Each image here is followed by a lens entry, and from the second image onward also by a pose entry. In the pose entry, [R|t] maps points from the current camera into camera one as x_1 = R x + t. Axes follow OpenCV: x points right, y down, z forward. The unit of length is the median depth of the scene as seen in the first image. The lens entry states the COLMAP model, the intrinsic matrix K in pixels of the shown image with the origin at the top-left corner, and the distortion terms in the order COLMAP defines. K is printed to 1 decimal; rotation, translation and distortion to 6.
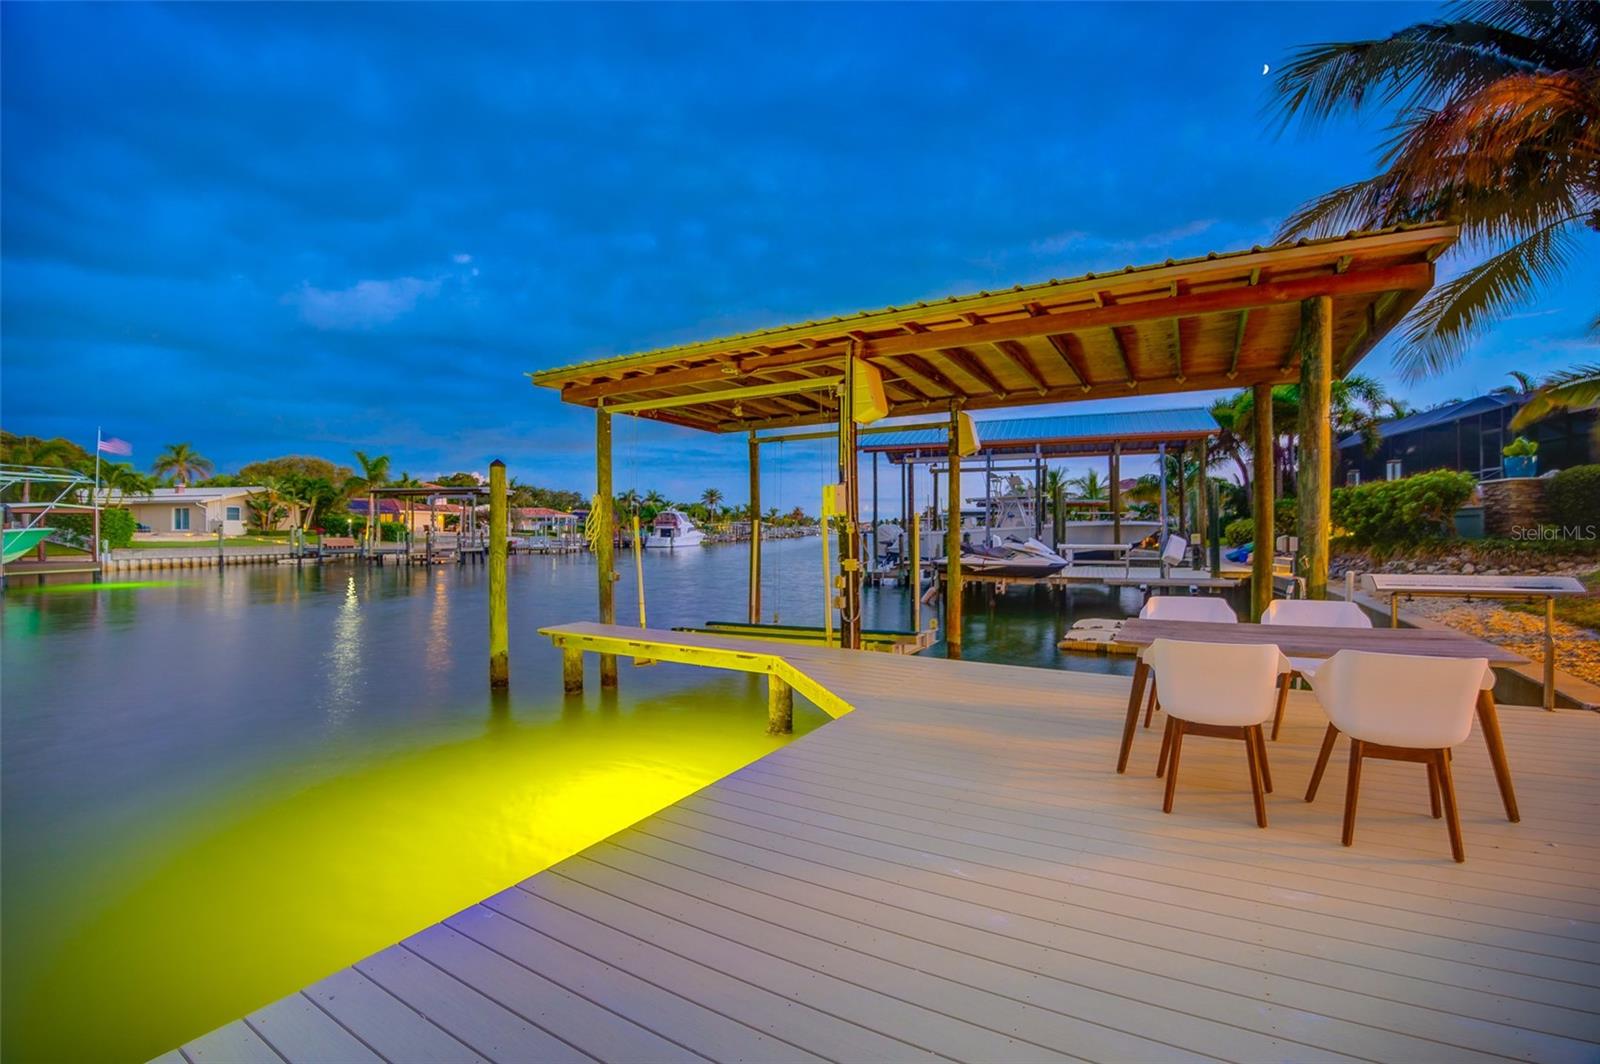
lens RADIAL K [[650.1, 0, 812.7], [0, 650.1, 547.1], [0, 0, 1]] dist [-0.046215, -0.000932]
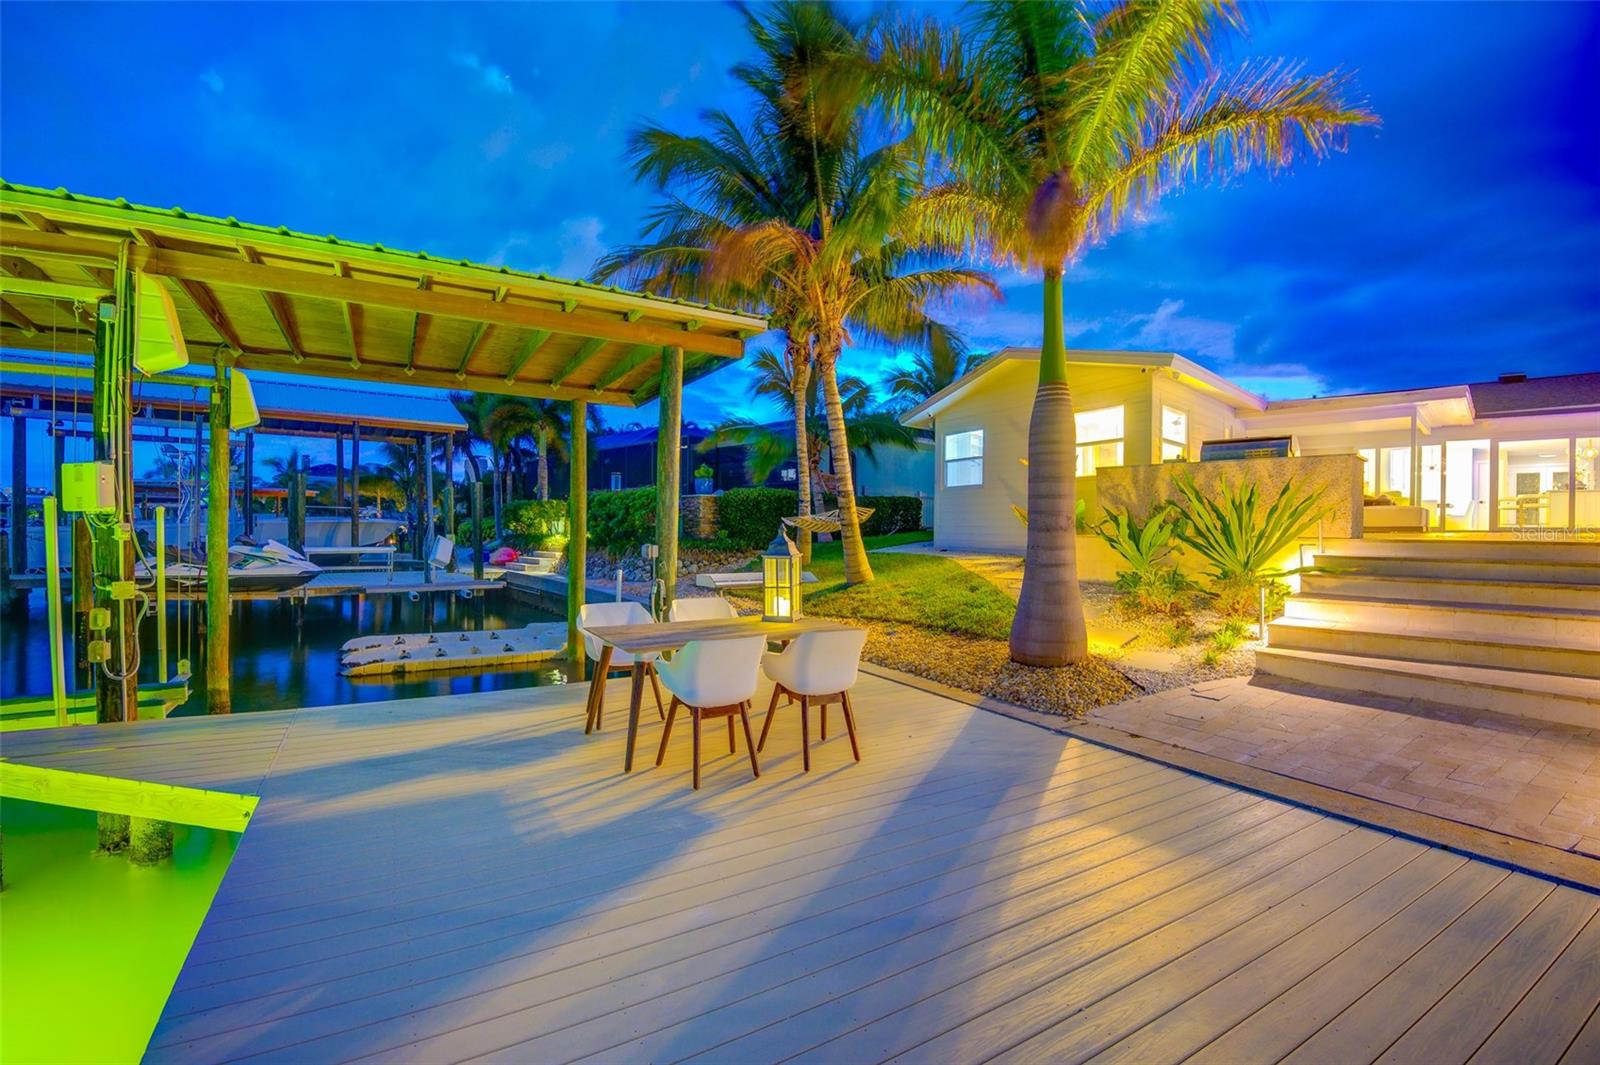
lens RADIAL K [[720.0, 0, 808.1], [0, 720.0, 543.4], [0, 0, 1]] dist [-0.018803, -0.006316]
pose [[0.489928, -0.003054, 0.871758, -0.145641], [0.005464, 0.999985, 0.000433, -0.010107], [-0.871746, 0.004551, 0.489937, 0.050411]]
